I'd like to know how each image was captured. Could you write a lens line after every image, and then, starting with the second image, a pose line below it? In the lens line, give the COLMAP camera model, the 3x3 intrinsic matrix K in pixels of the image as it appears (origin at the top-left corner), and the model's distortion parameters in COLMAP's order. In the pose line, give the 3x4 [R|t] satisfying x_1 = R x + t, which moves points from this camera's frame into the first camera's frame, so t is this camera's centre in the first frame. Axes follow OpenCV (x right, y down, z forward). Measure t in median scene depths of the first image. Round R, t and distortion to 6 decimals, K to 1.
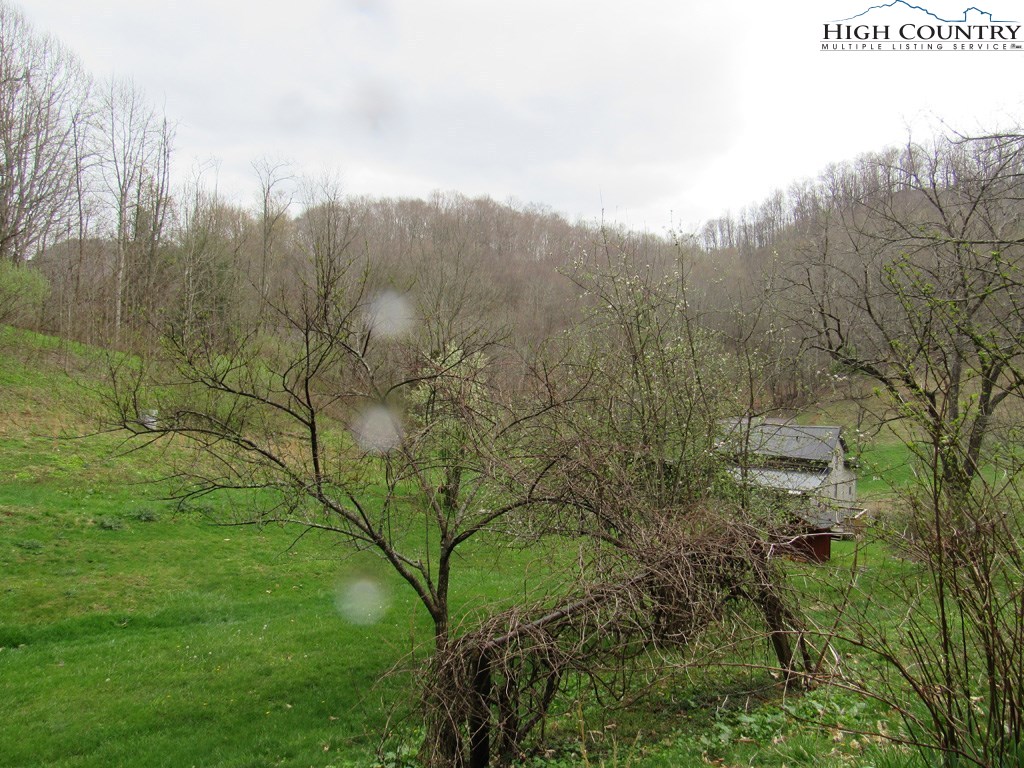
lens RADIAL K [[722.1, 0, 506.9], [0, 722.1, 387.0], [0, 0, 1]] dist [-0.036542, 0.005139]
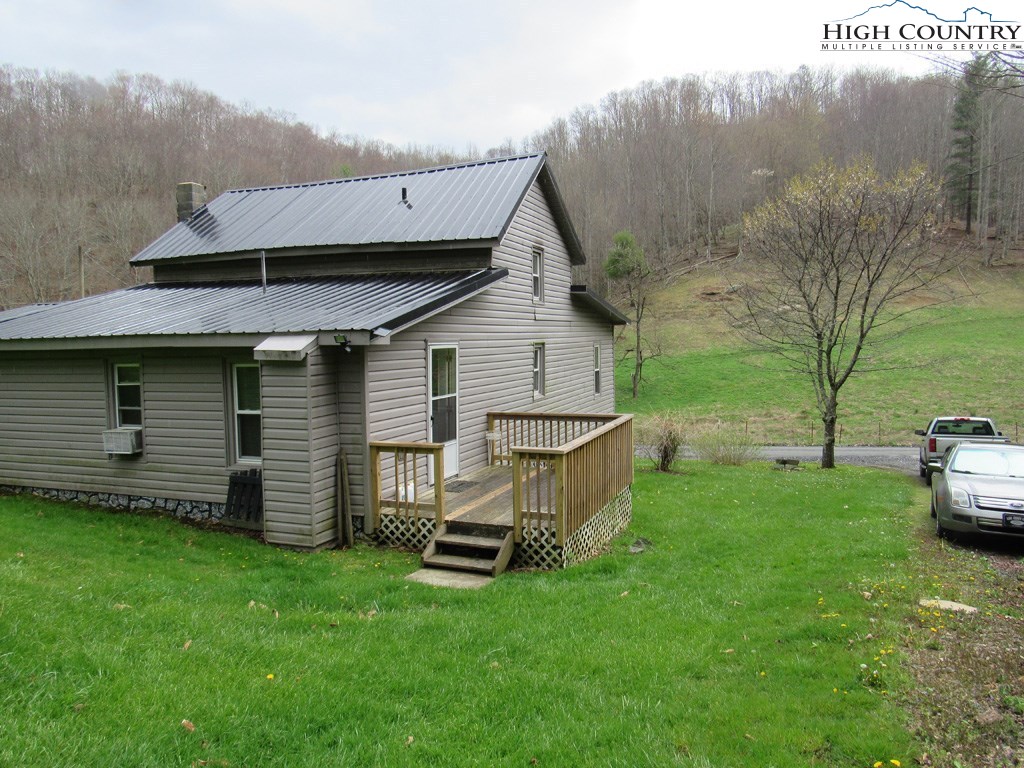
lens RADIAL K [[722.1, 0, 517.0], [0, 722.1, 393.8], [0, 0, 1]] dist [-0.036542, 0.005139]
pose [[0.961057, -0.055054, 0.270810, 0.051657], [0.038405, 0.997054, 0.066403, 0.018957], [-0.273667, -0.053417, 0.960340, 0.100018]]
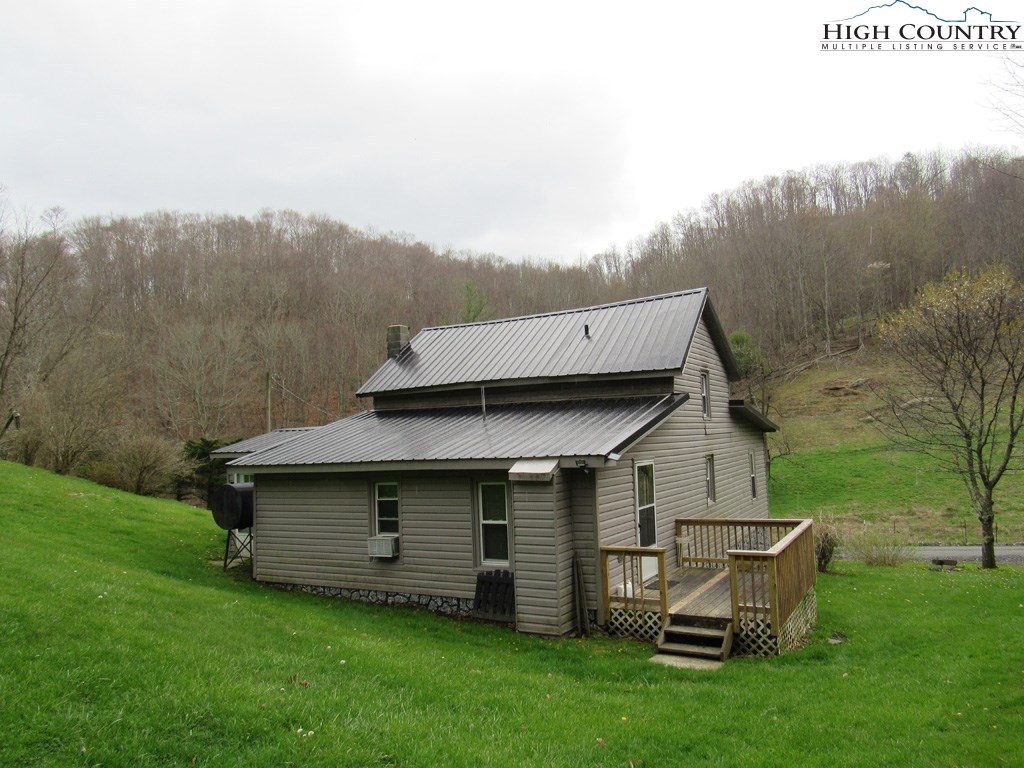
lens RADIAL K [[722.1, 0, 513.9], [0, 722.1, 389.2], [0, 0, 1]] dist [-0.036542, 0.005139]
pose [[0.990363, -0.050276, 0.129050, 0.046027], [0.061563, 0.994476, -0.085017, 0.017816], [-0.124063, 0.092143, 0.987987, 0.095103]]
